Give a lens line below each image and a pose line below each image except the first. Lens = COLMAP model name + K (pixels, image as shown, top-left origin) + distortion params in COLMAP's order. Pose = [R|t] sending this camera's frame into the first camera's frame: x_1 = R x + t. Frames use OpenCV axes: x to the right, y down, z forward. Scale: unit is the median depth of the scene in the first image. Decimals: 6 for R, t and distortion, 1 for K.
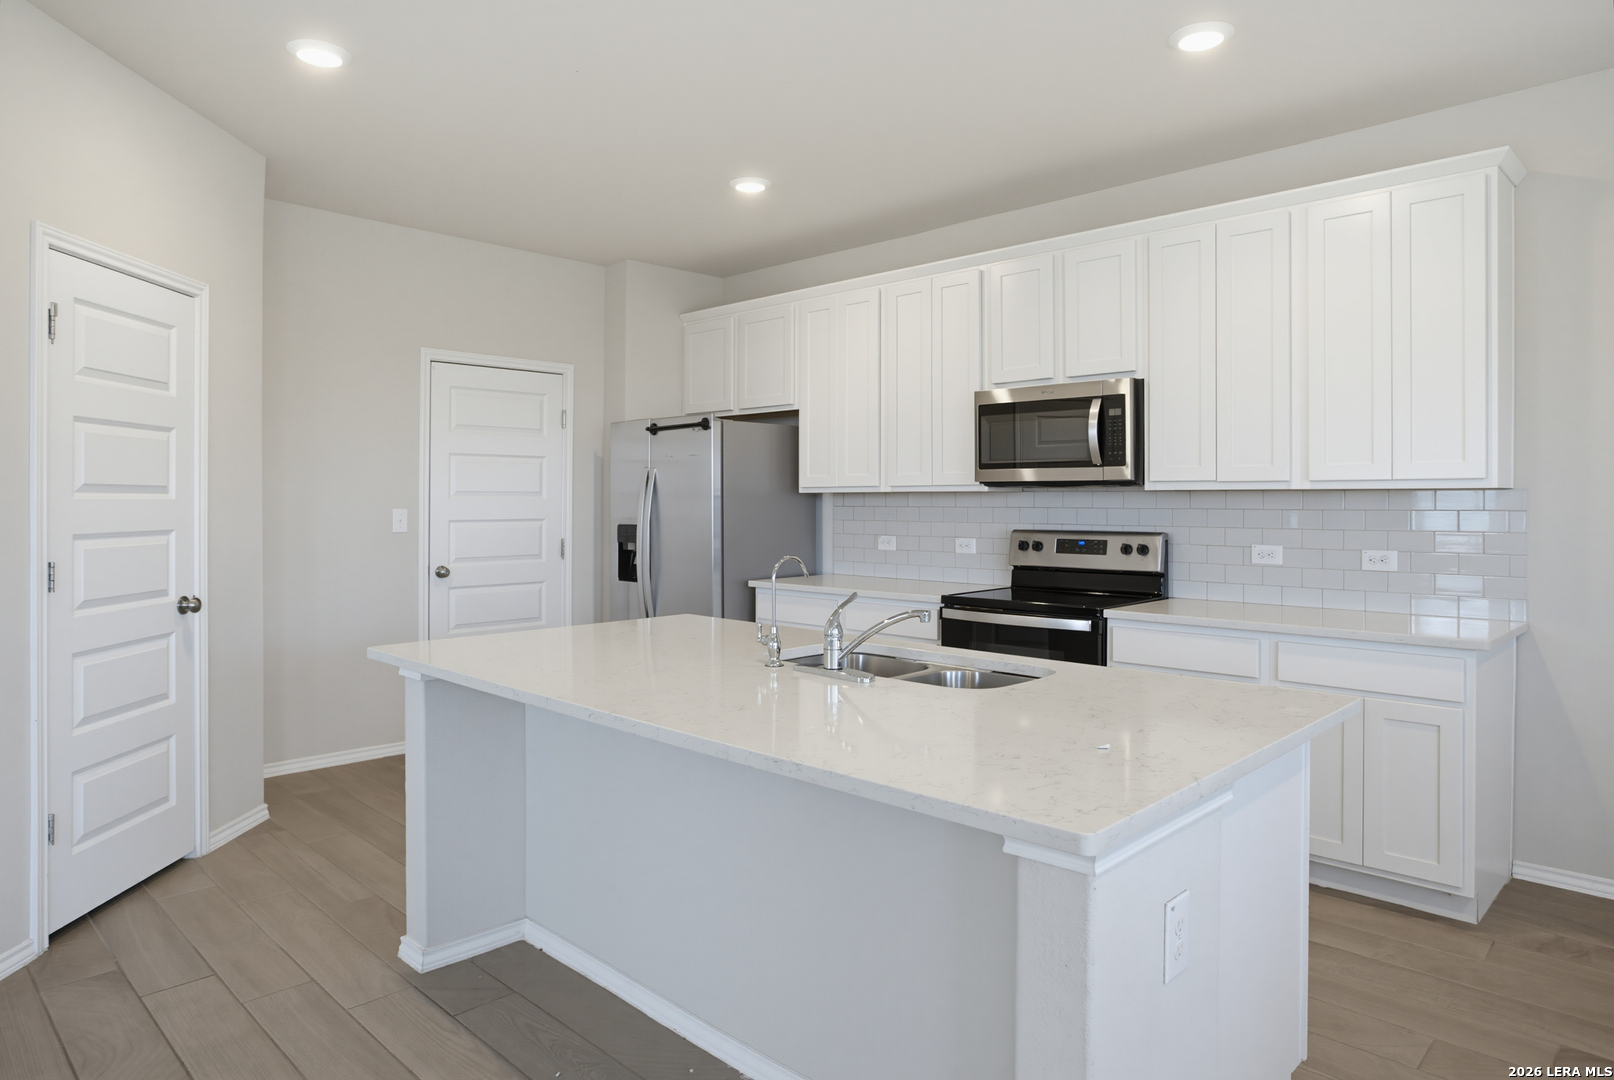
lens RADIAL K [[991.7, 0, 807.8], [0, 991.7, 495.3], [0, 0, 1]] dist [-0.074269, 0.061502]
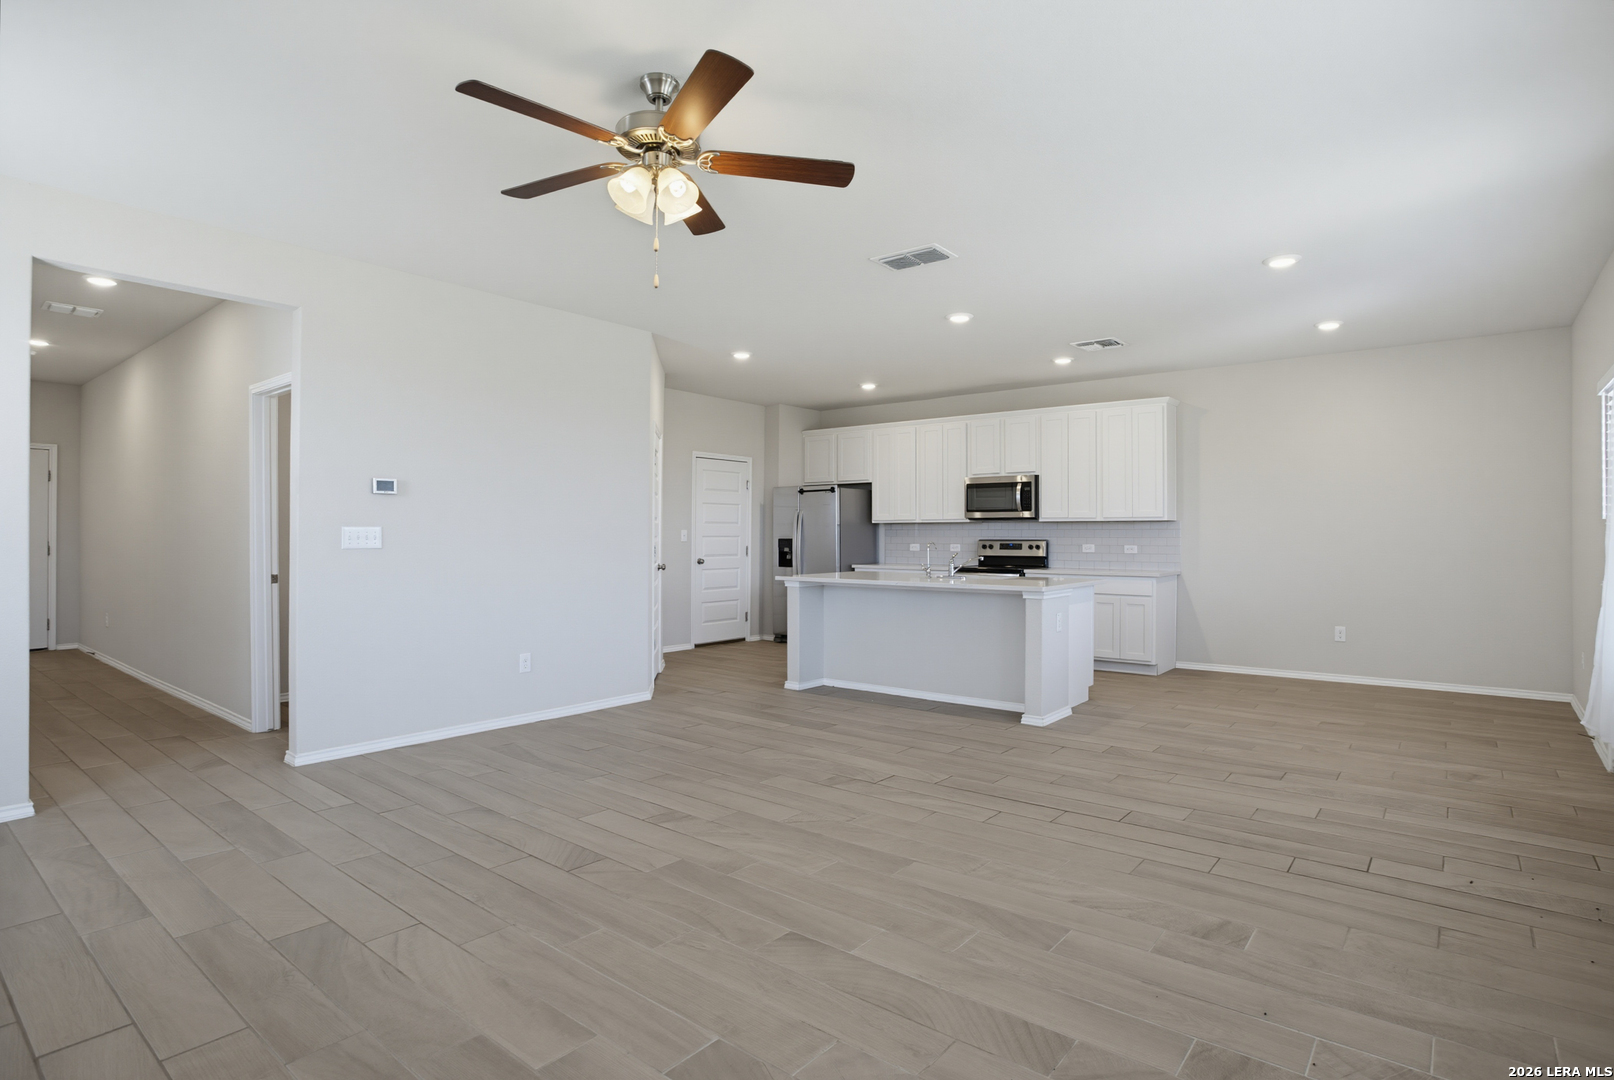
lens RADIAL K [[843.5, 0, 813.1], [0, 843.5, 521.3], [0, 0, 1]] dist [-0.079053, 0.043218]
pose [[0.995394, 0.003393, 0.095811, -0.372142], [-0.002381, 0.999940, -0.010675, 0.016251], [-0.095841, 0.010398, 0.995342, -0.909545]]
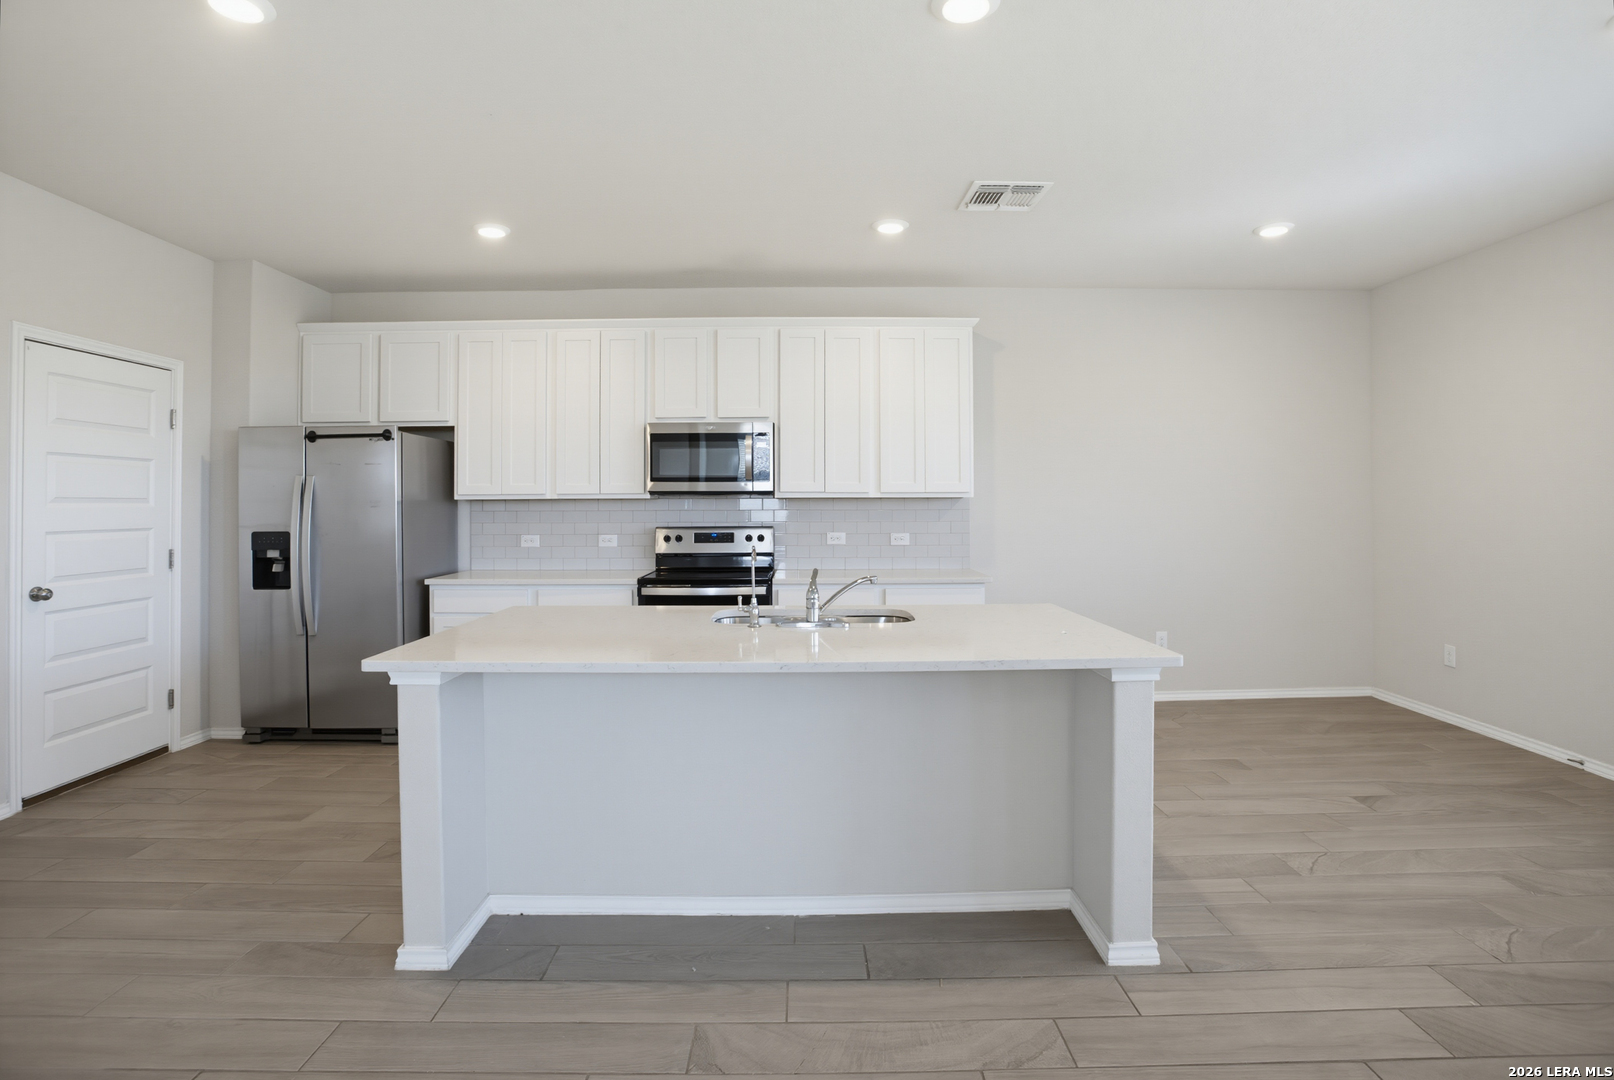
lens RADIAL K [[794.7, 0, 807.0], [0, 794.7, 496.5], [0, 0, 1]] dist [-0.073411, 0.030350]
pose [[0.710703, 0.003307, 0.703485, -0.440224], [0.001272, 0.999981, -0.005986, -0.000170], [-0.703491, 0.005149, 0.710685, 0.099636]]
